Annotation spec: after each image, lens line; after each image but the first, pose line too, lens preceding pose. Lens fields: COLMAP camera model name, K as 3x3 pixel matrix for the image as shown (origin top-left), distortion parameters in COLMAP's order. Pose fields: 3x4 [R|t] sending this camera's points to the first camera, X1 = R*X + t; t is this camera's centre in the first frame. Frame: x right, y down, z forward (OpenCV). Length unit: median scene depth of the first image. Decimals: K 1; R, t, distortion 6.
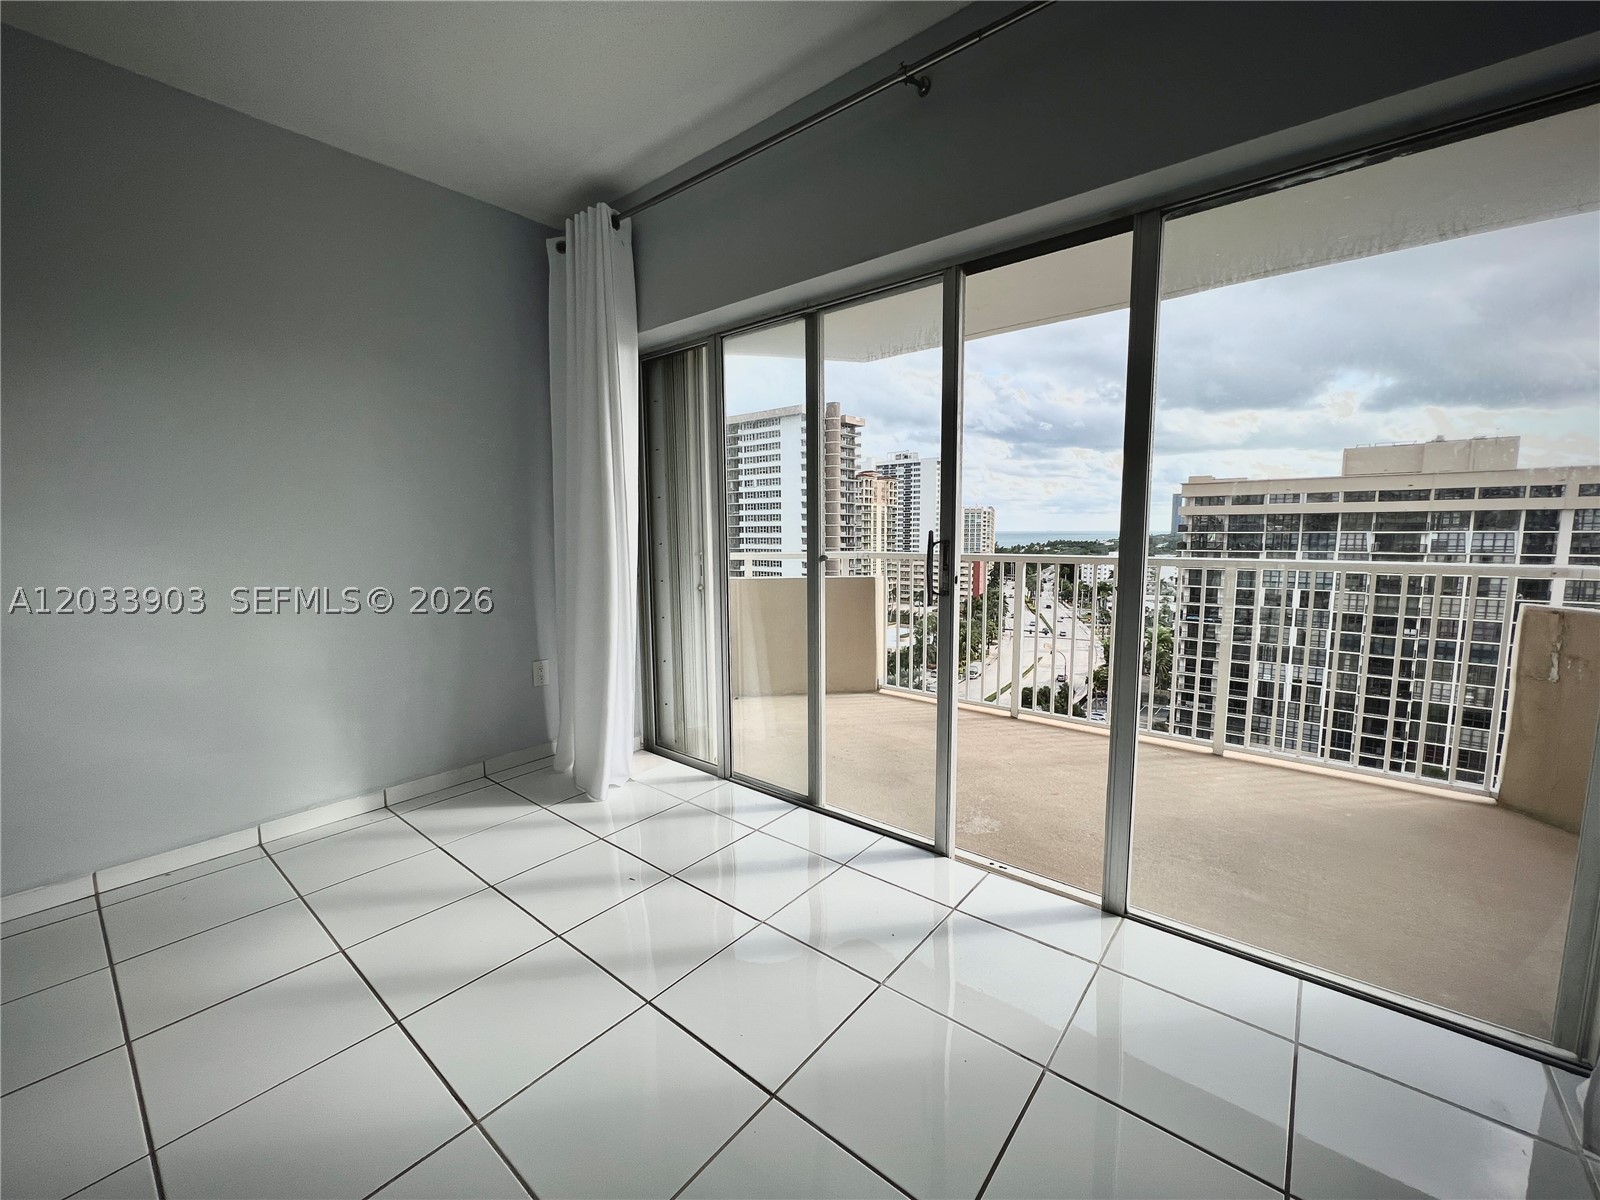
lens RADIAL K [[640.2, 0, 798.6], [0, 640.2, 601.7], [0, 0, 1]] dist [-0.000100, 0.000112]
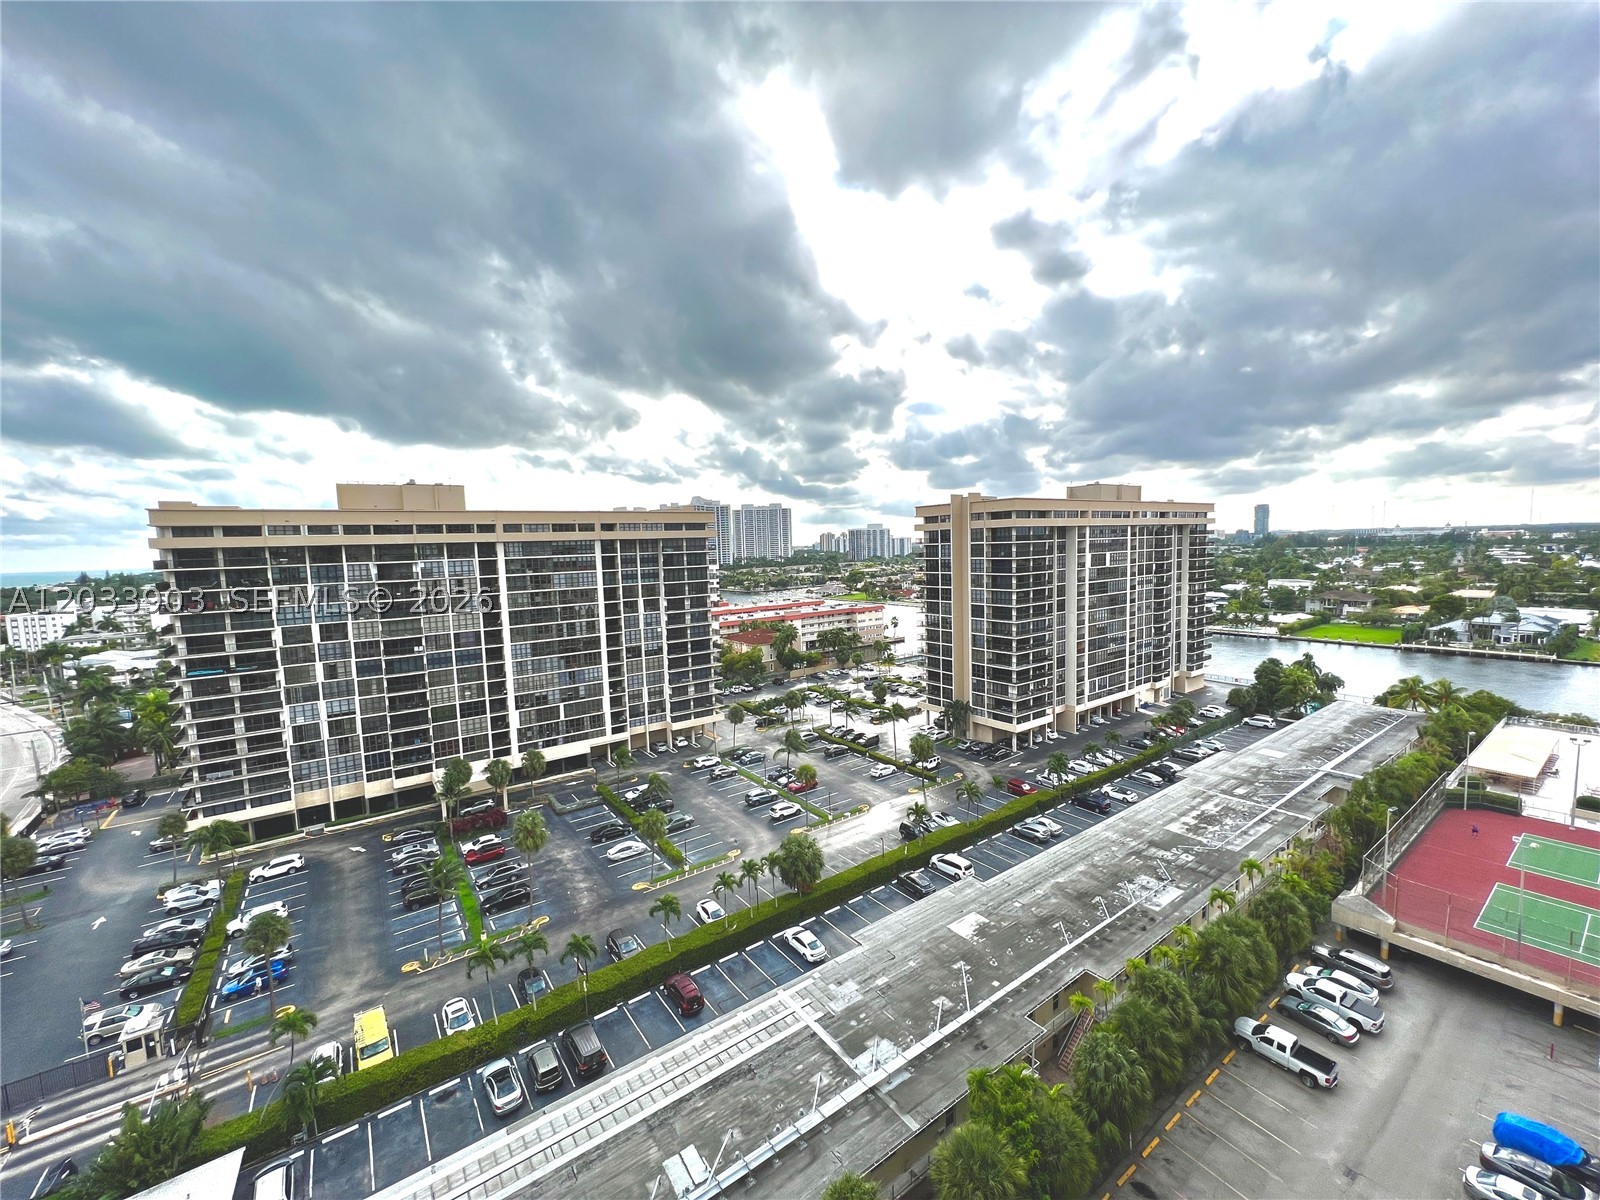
lens RADIAL K [[640.2, 0, 800.9], [0, 640.2, 602.5], [0, 0, 1]] dist [-0.000100, 0.000112]
pose [[0.259005, -0.090875, 0.961592, 0.036098], [0.137536, 0.988889, 0.056409, -0.003936], [-0.956034, 0.117643, 0.268626, 0.028330]]
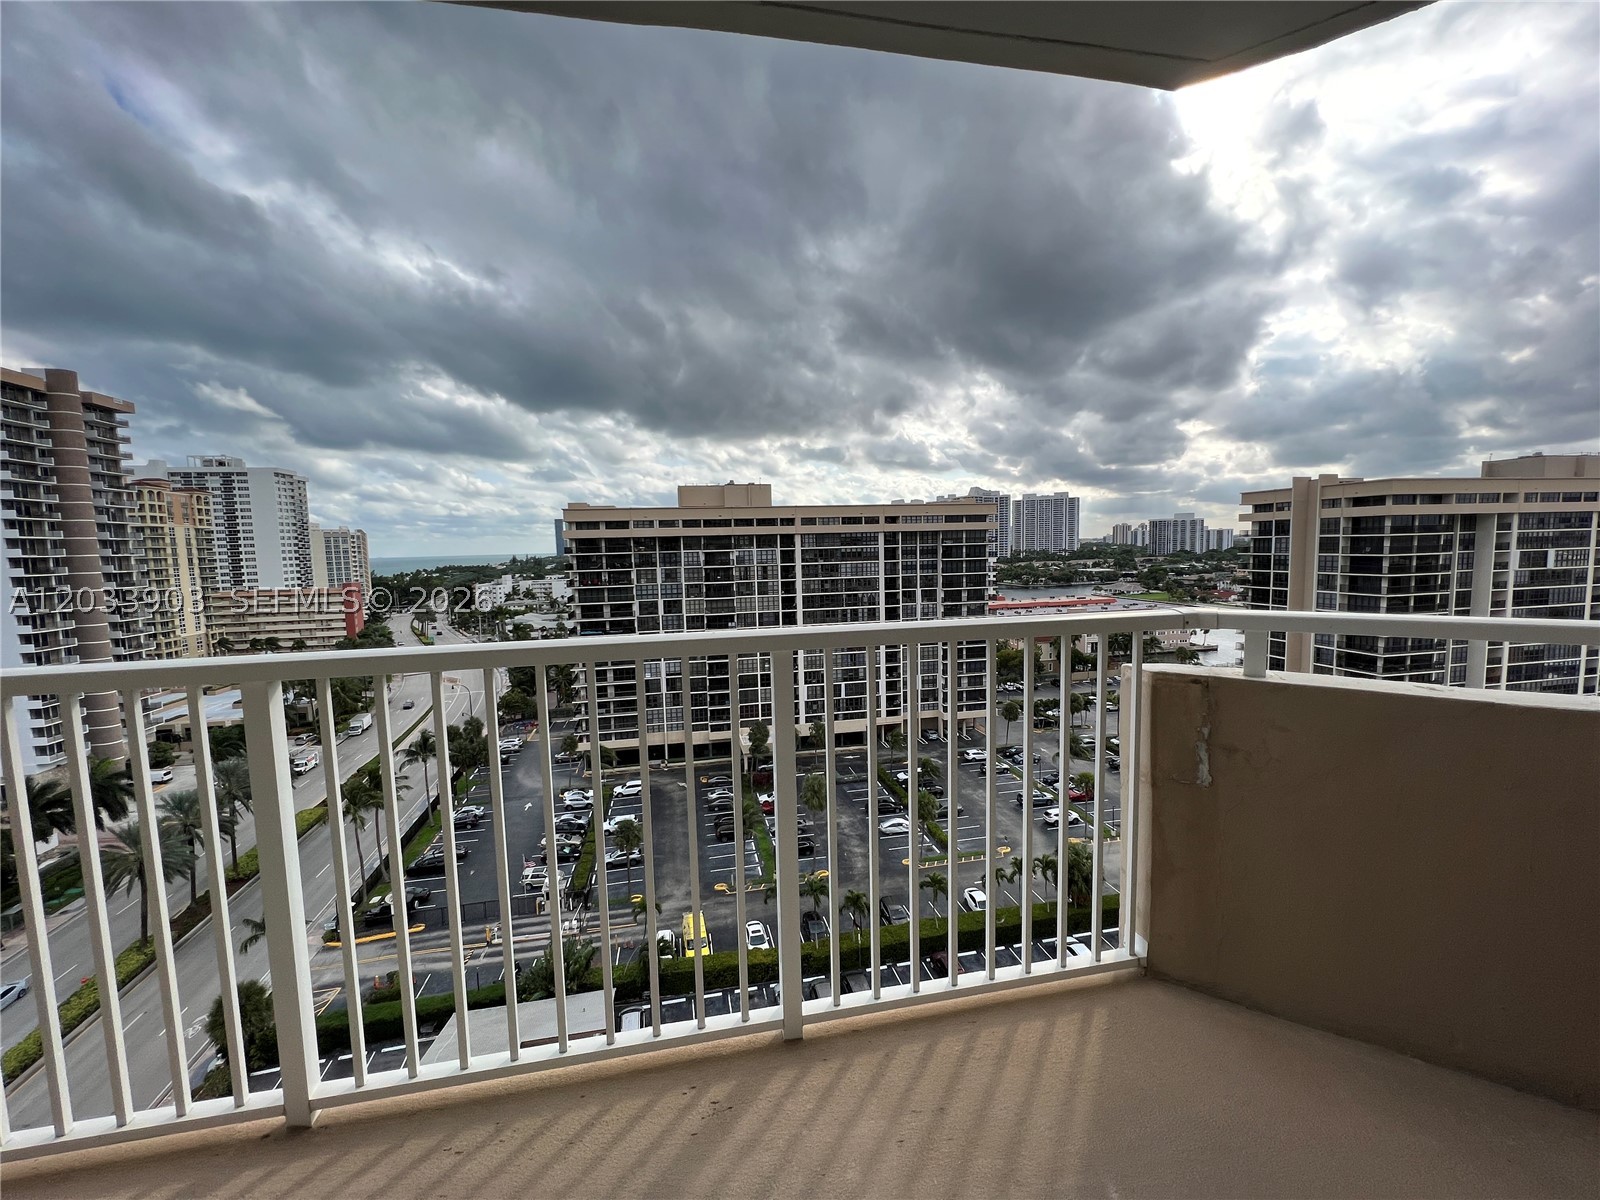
lens RADIAL K [[640.2, 0, 799.2], [0, 640.2, 603.4], [0, 0, 1]] dist [-0.000100, 0.000112]
pose [[0.632683, -0.082818, 0.769970, 0.013455], [0.108587, 0.993930, 0.017681, -0.004407], [-0.766760, 0.072422, 0.637836, 0.027792]]
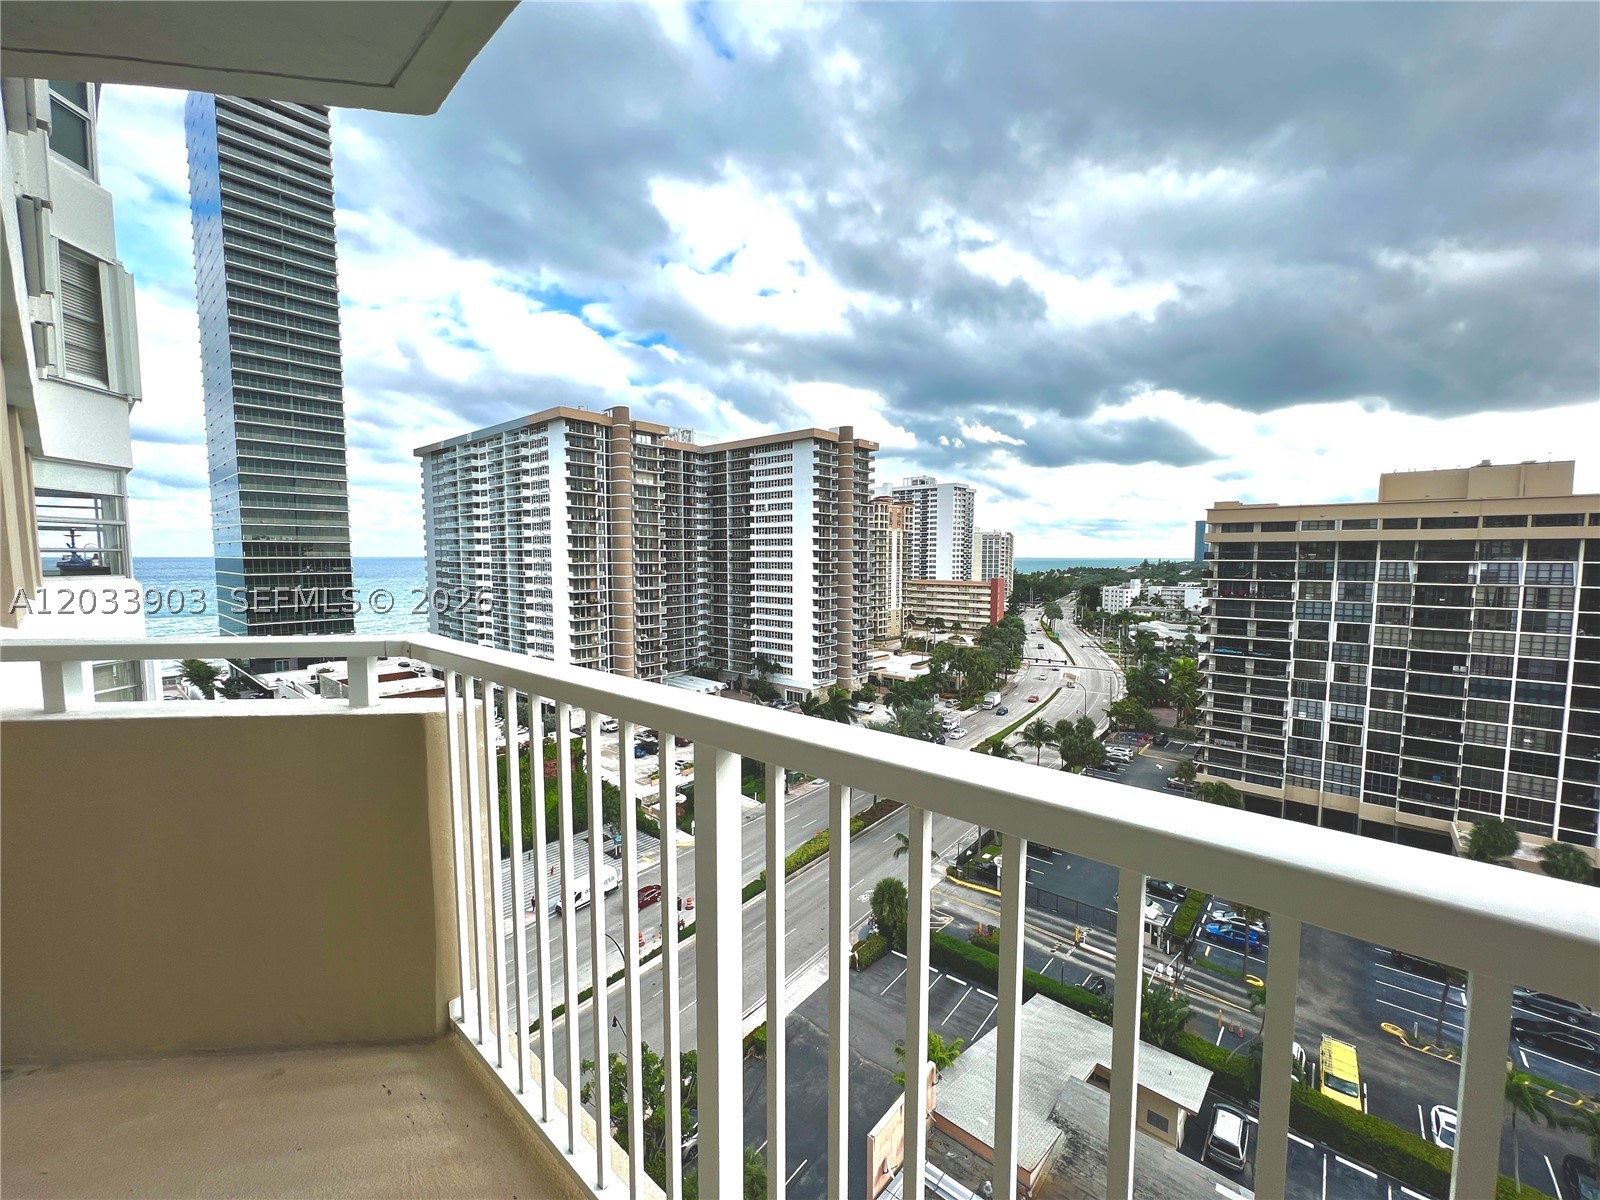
lens RADIAL K [[640.2, 0, 800.6], [0, 640.2, 602.8], [0, 0, 1]] dist [-0.000100, 0.000112]
pose [[0.999646, 0.008372, -0.025271, 0.017787], [-0.009286, 0.999298, -0.036290, -0.005119], [0.024950, 0.036512, 0.999022, 0.036678]]
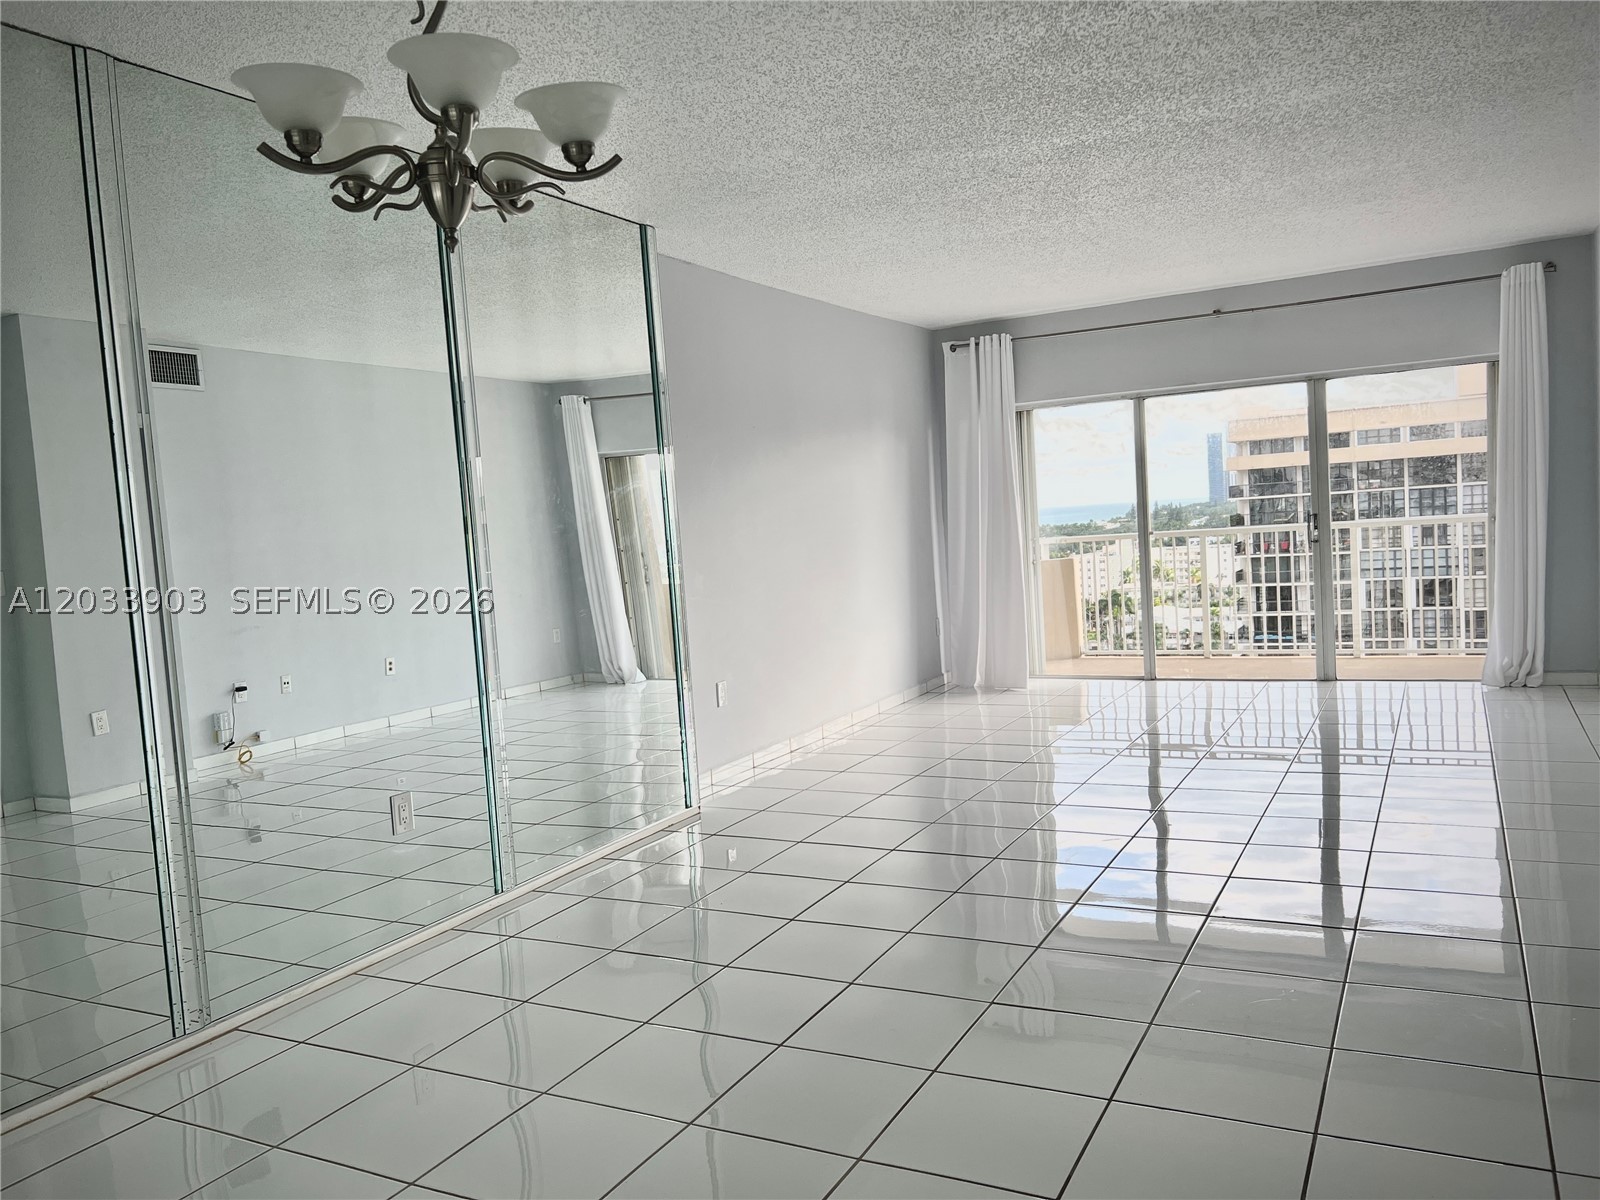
lens RADIAL K [[1205.5, 0, 810.0], [0, 1205.5, 608.4], [0, 0, 1]] dist [0.049175, -0.043896]
pose [[0.976932, -0.073966, 0.200332, -0.040340], [0.082873, 0.995894, -0.036434, 0.004759], [-0.196815, 0.052196, 0.979050, -0.053369]]
